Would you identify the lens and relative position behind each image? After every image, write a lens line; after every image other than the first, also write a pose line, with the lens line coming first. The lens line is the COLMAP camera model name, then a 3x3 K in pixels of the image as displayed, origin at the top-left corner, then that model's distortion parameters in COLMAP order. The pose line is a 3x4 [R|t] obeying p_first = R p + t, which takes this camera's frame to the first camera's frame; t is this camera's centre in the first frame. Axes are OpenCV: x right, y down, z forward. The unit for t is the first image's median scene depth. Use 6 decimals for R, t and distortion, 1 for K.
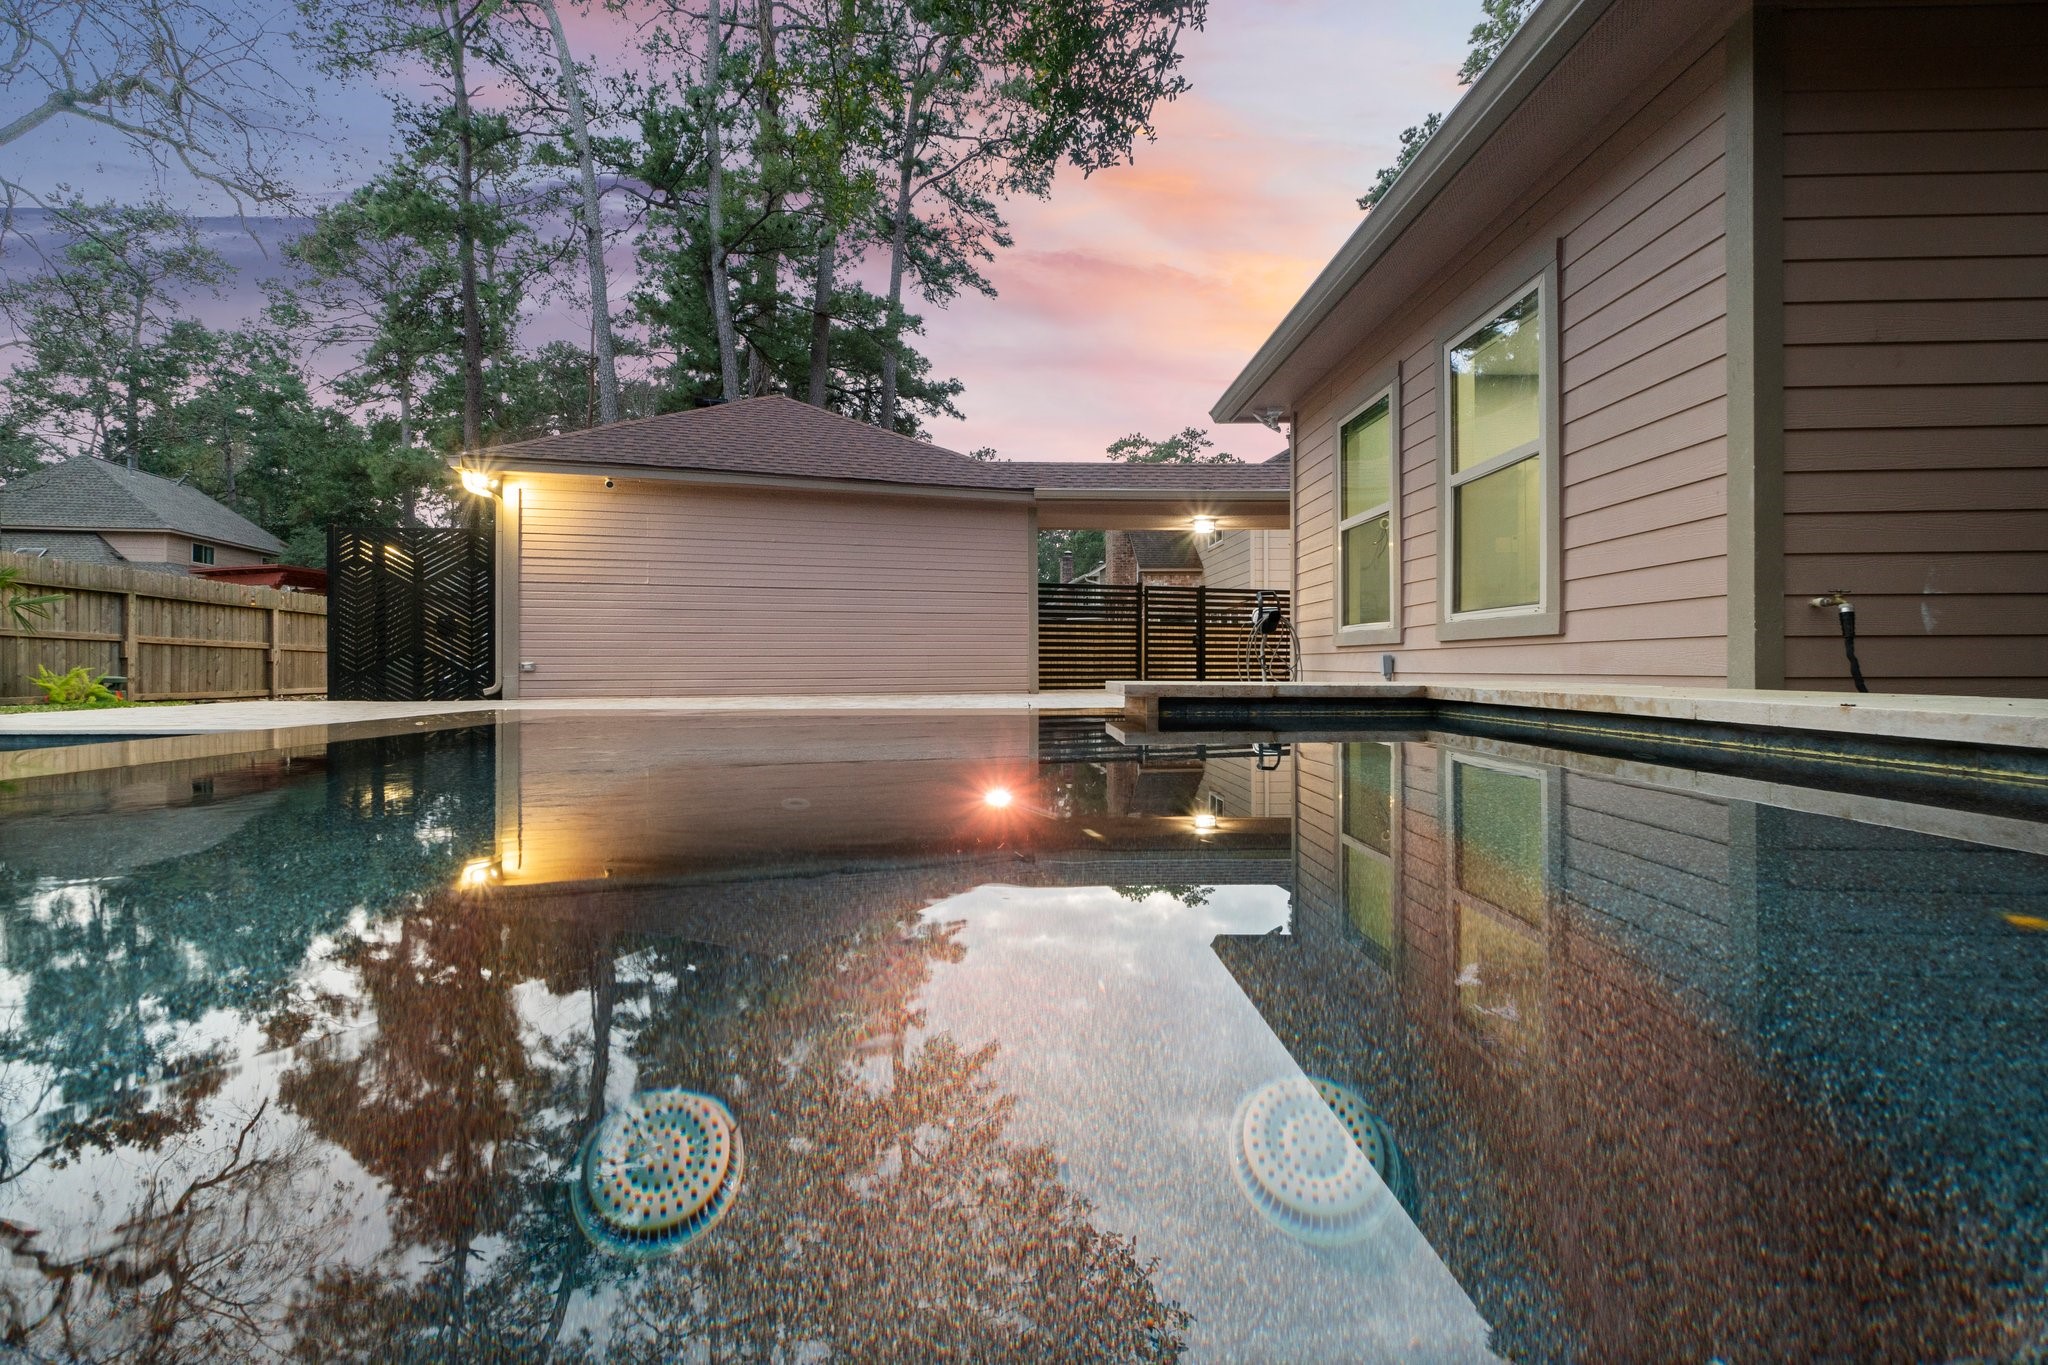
lens RADIAL K [[881.6, 0, 995.9], [0, 881.6, 660.7], [0, 0, 1]] dist [-0.003598, -0.000612]
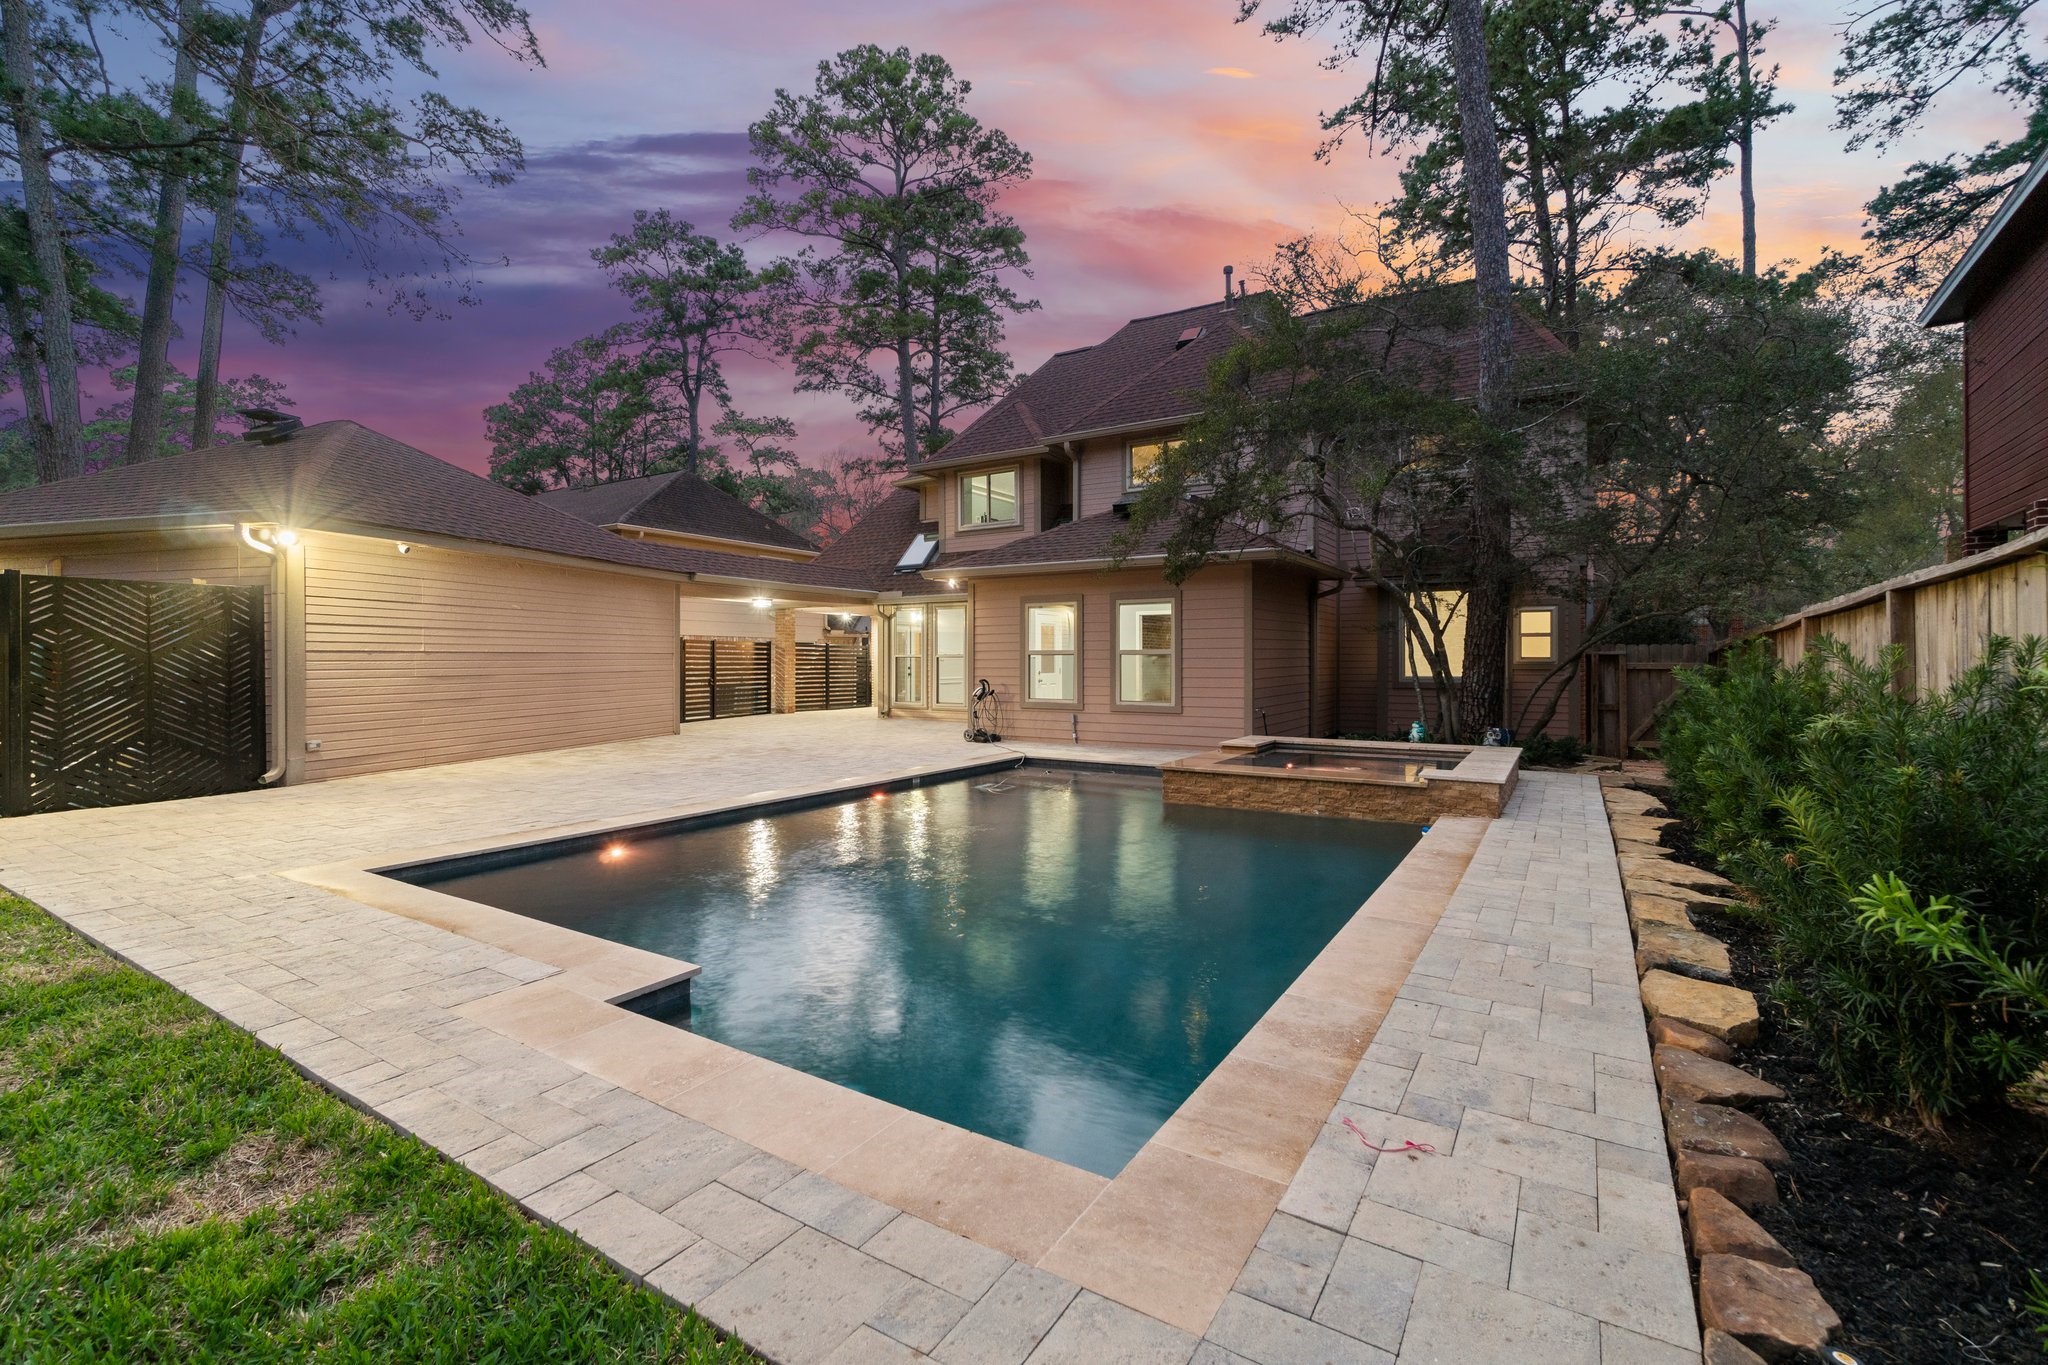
lens RADIAL K [[885.1, 0, 1003.9], [0, 885.1, 654.4], [0, 0, 1]] dist [-0.000947, 0.000337]
pose [[0.535035, 0.006594, 0.844804, -0.379063], [-0.004585, 0.999977, -0.004901, -0.035160], [-0.844817, -0.001251, 0.535053, -0.029835]]
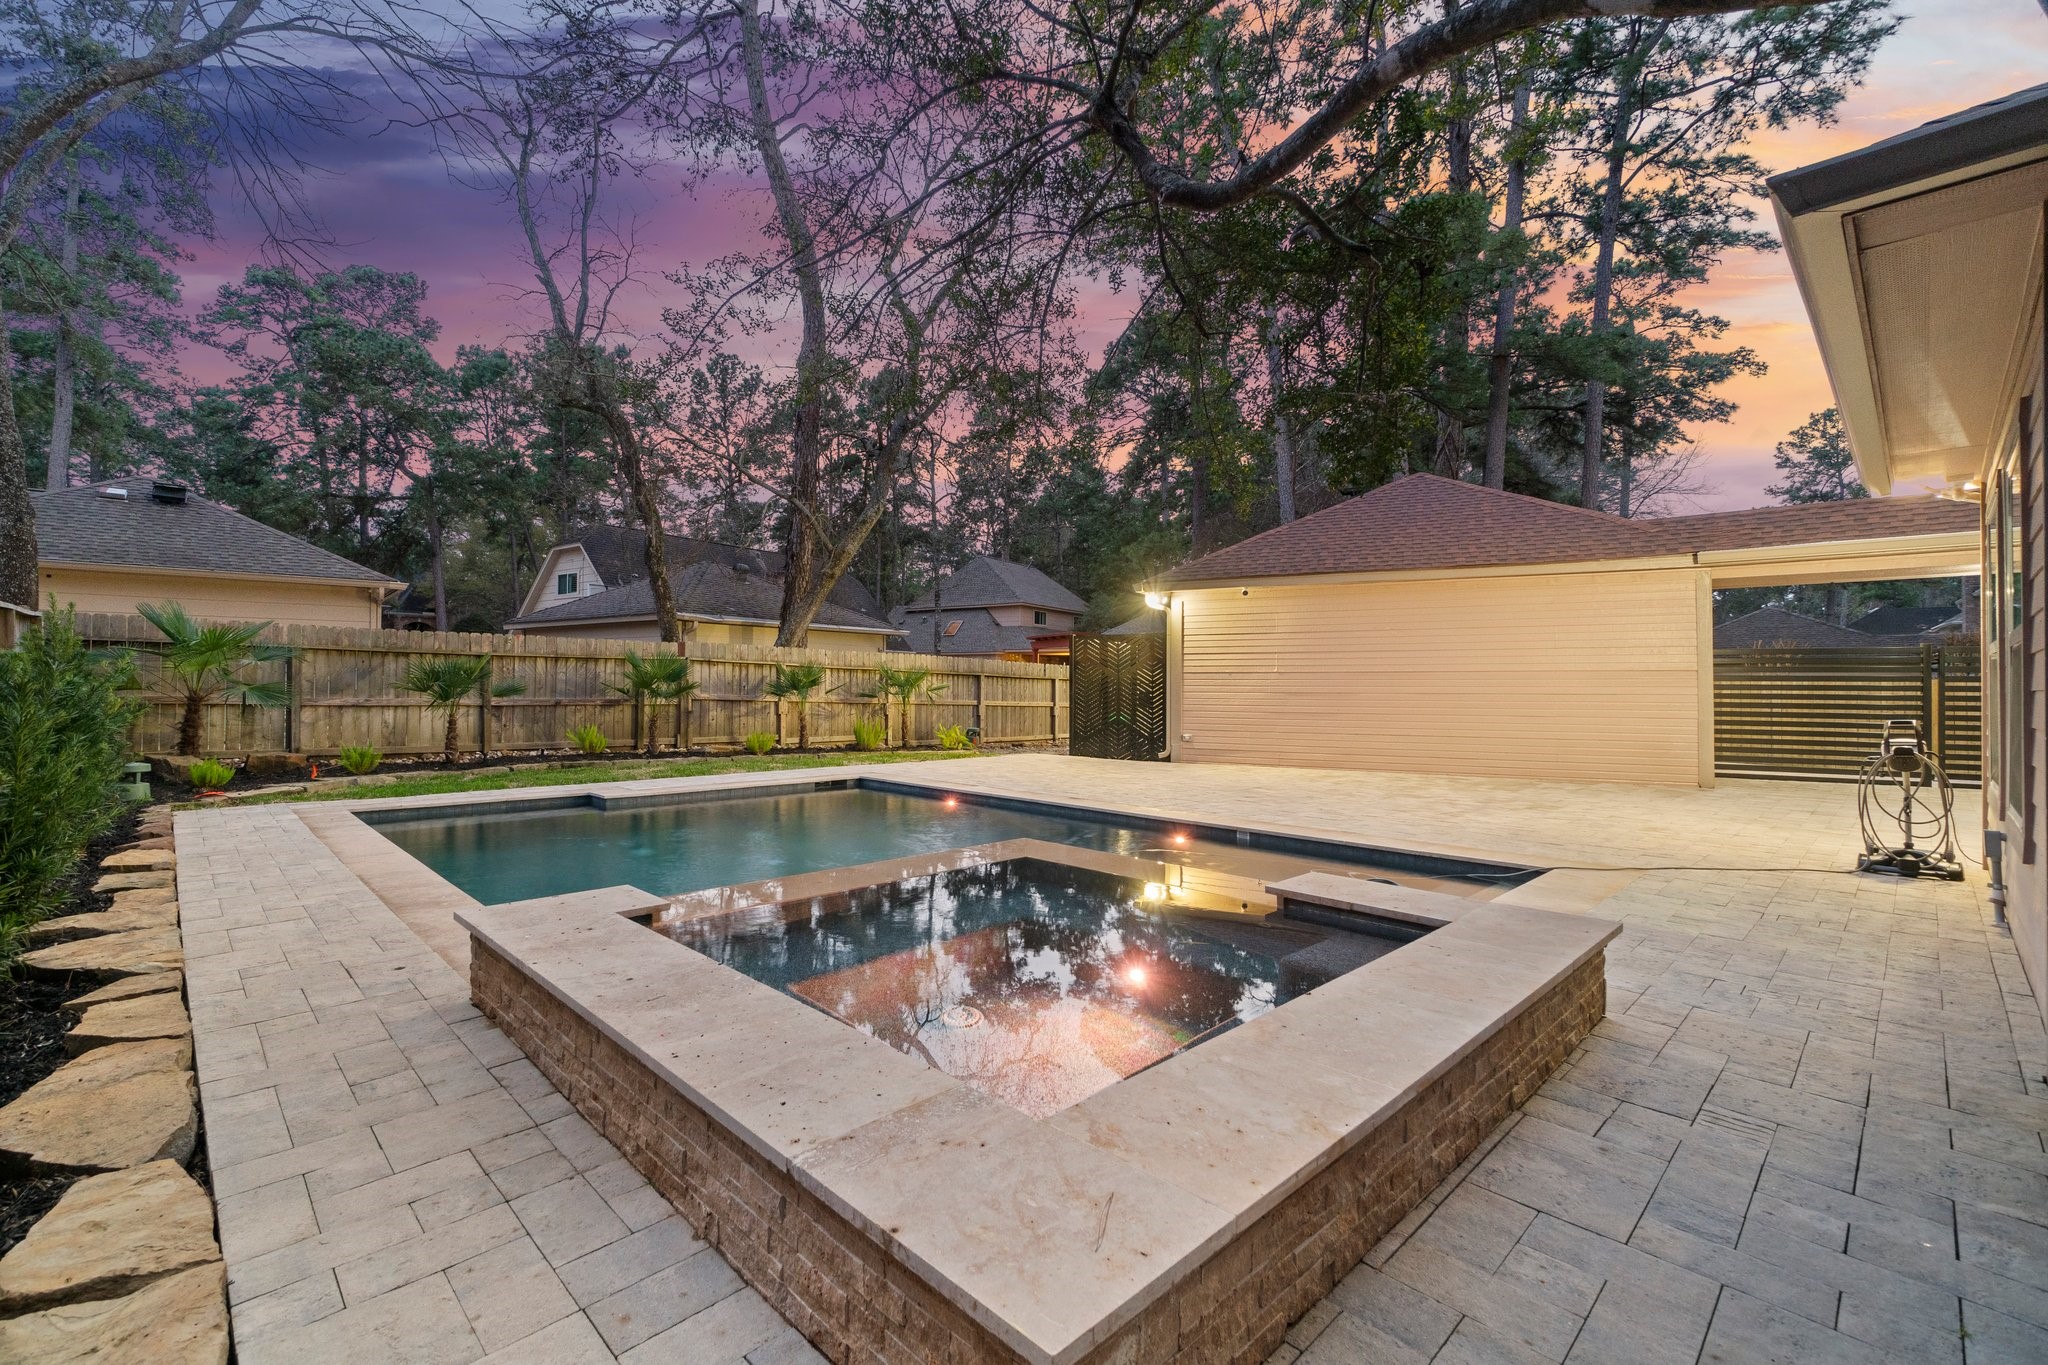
lens RADIAL K [[894.4, 0, 1002.9], [0, 894.4, 673.5], [0, 0, 1]] dist [0.002145, 0.001119]
pose [[0.702487, -0.003397, -0.711688, 0.089356], [-0.003009, 0.999965, -0.007744, -0.031904], [0.711690, 0.007582, 0.702453, -0.050054]]
